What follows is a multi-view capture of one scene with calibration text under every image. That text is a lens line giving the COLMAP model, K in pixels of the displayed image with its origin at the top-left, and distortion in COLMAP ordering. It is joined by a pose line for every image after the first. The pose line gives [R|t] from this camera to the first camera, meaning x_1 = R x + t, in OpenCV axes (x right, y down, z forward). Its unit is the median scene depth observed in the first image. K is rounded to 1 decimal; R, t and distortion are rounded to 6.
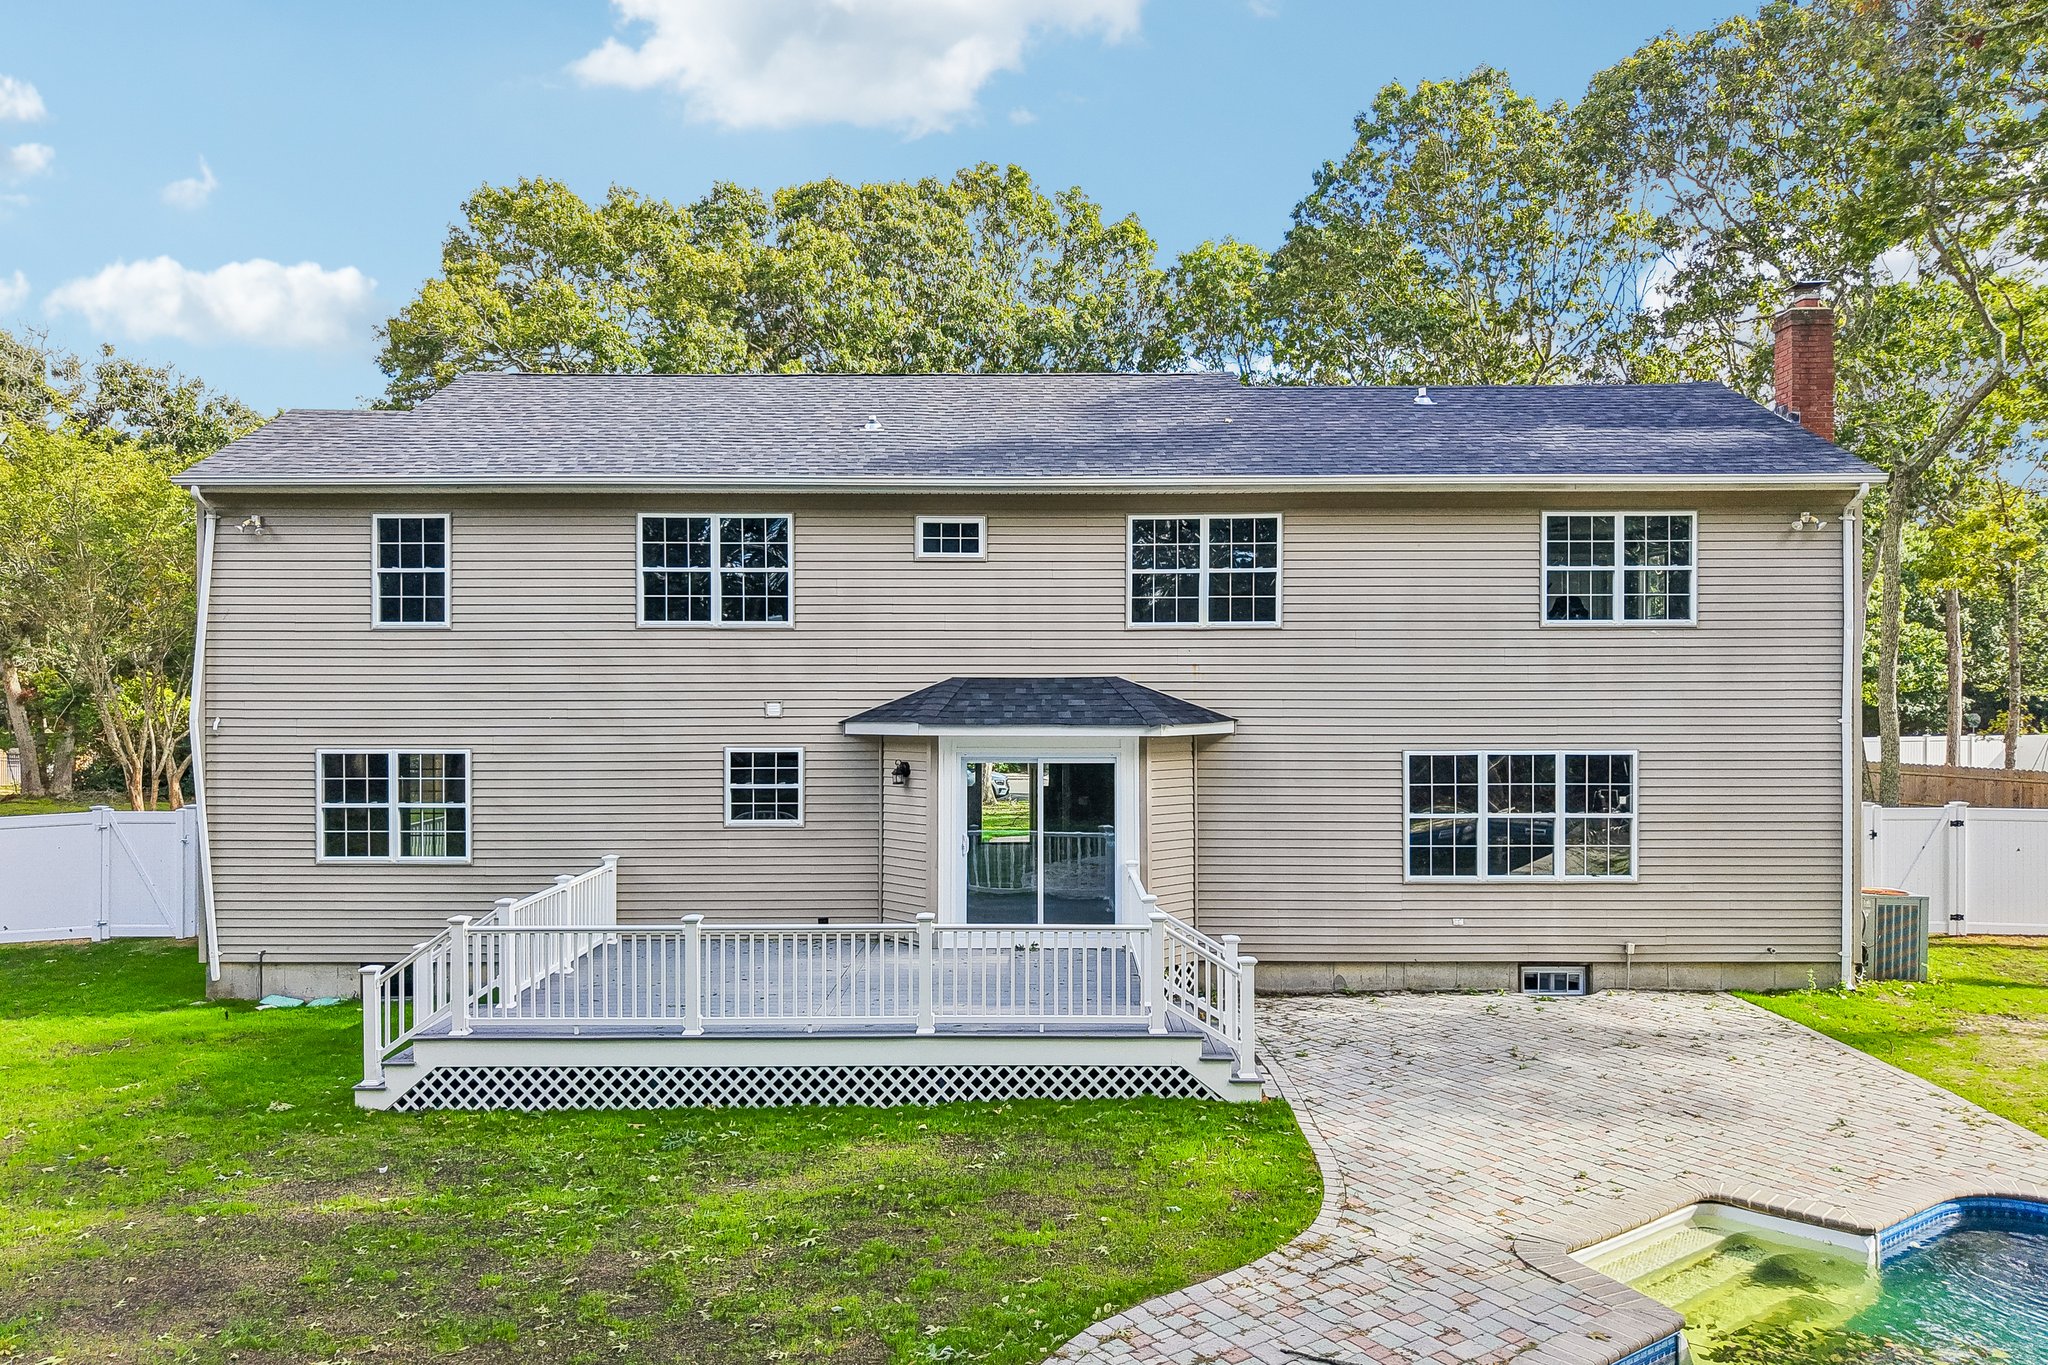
lens RADIAL K [[1212.1, 0, 993.4], [0, 1212.1, 685.2], [0, 0, 1]] dist [0.018914, -0.020192]
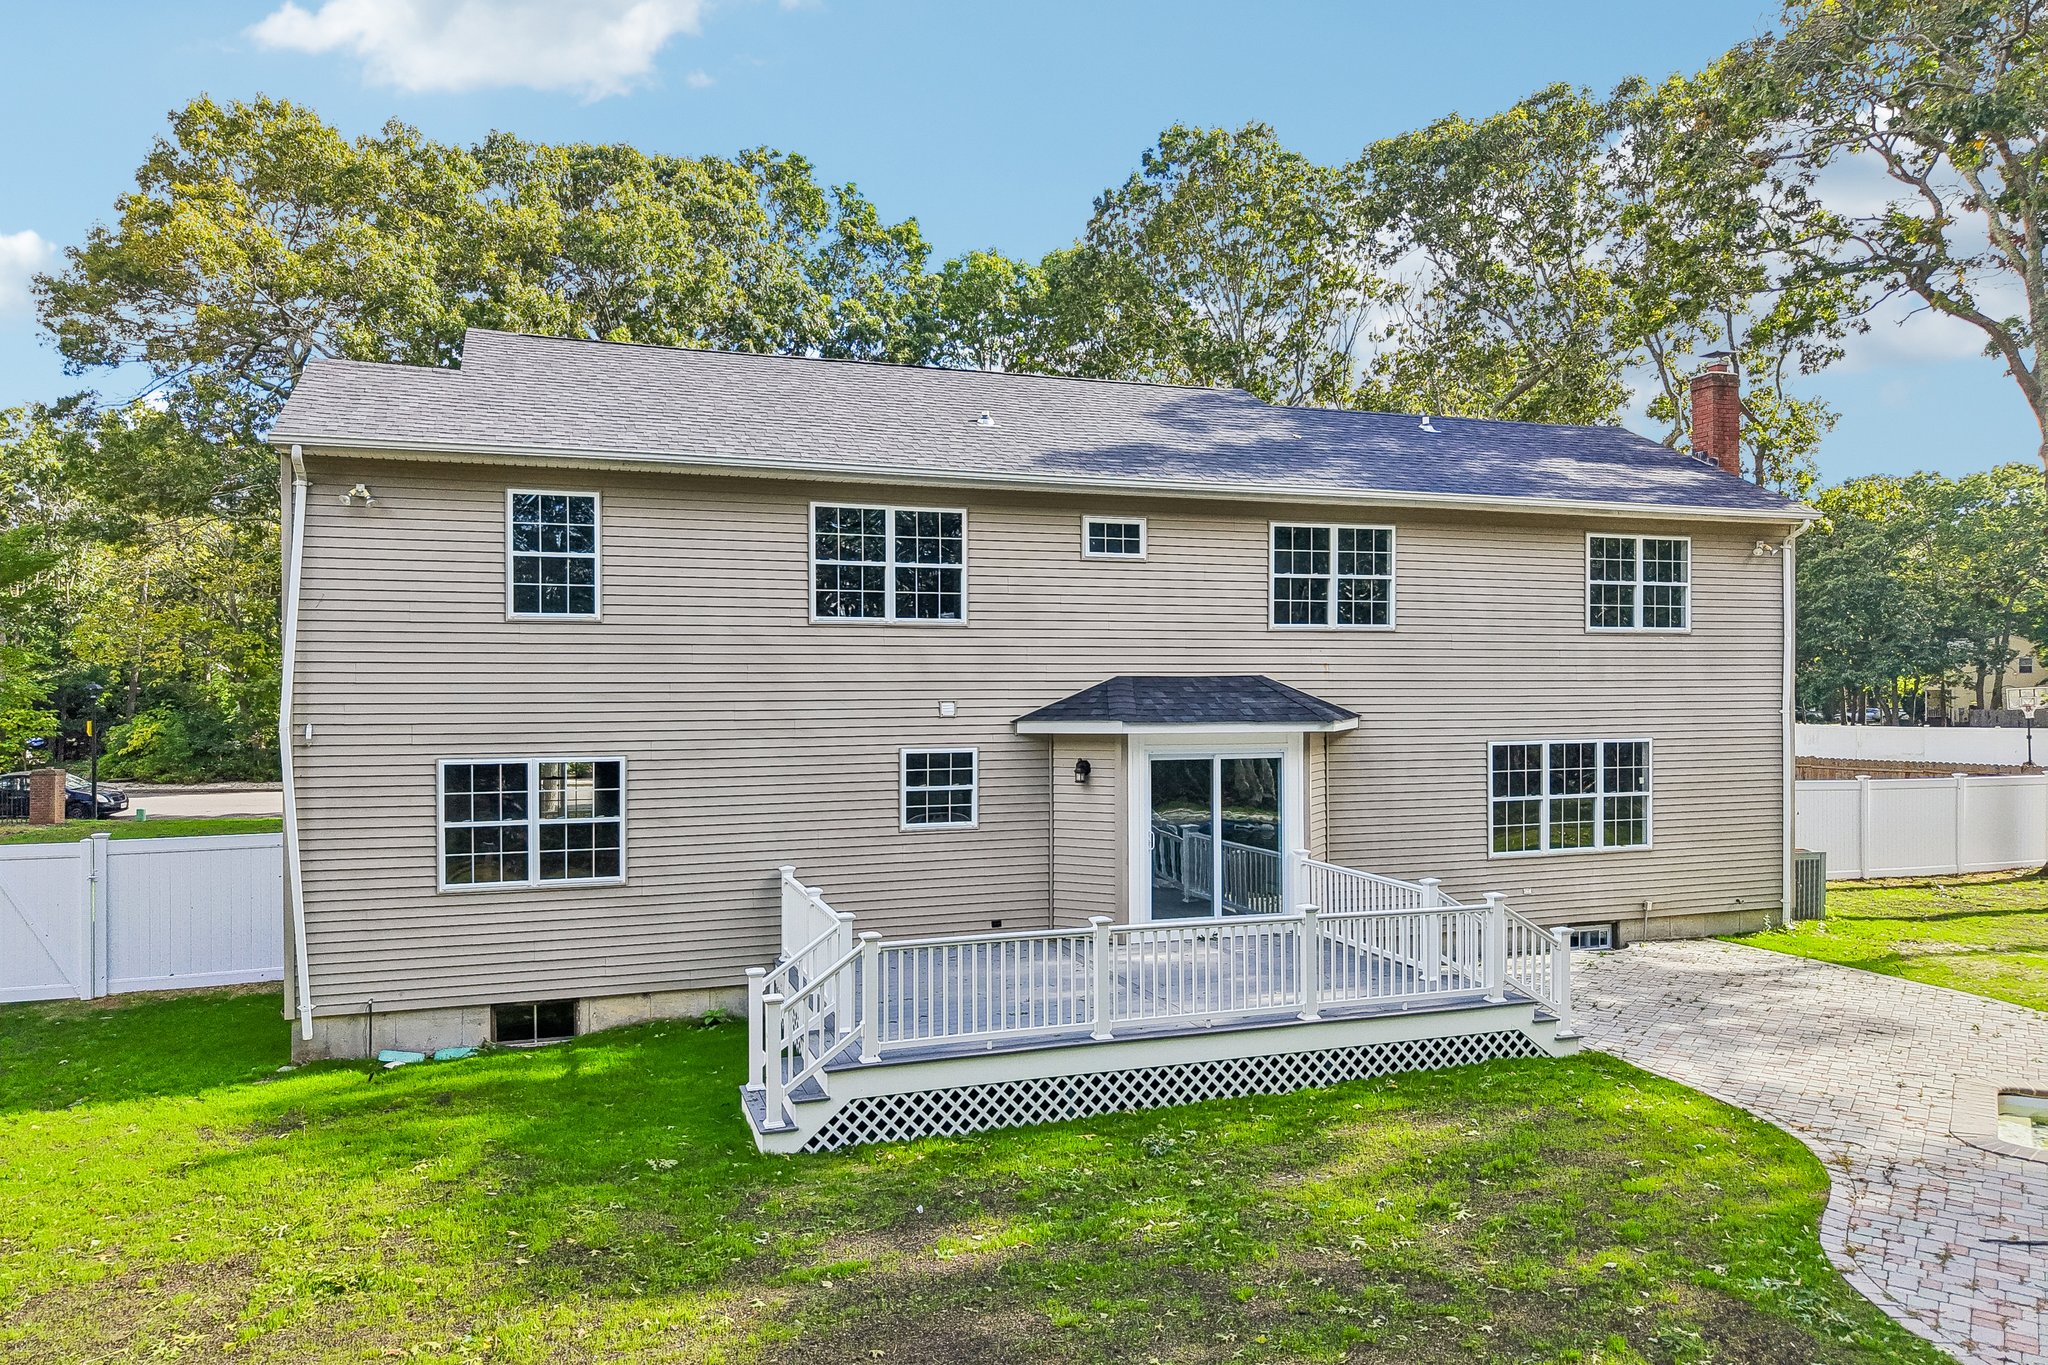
lens RADIAL K [[1212.1, 0, 993.4], [0, 1212.1, 685.2], [0, 0, 1]] dist [0.018914, -0.020192]
pose [[0.954348, -0.002196, 0.298688, -0.435715], [0.001860, 0.999997, 0.001410, -0.000370], [-0.298690, -0.000791, 0.954350, 0.063392]]
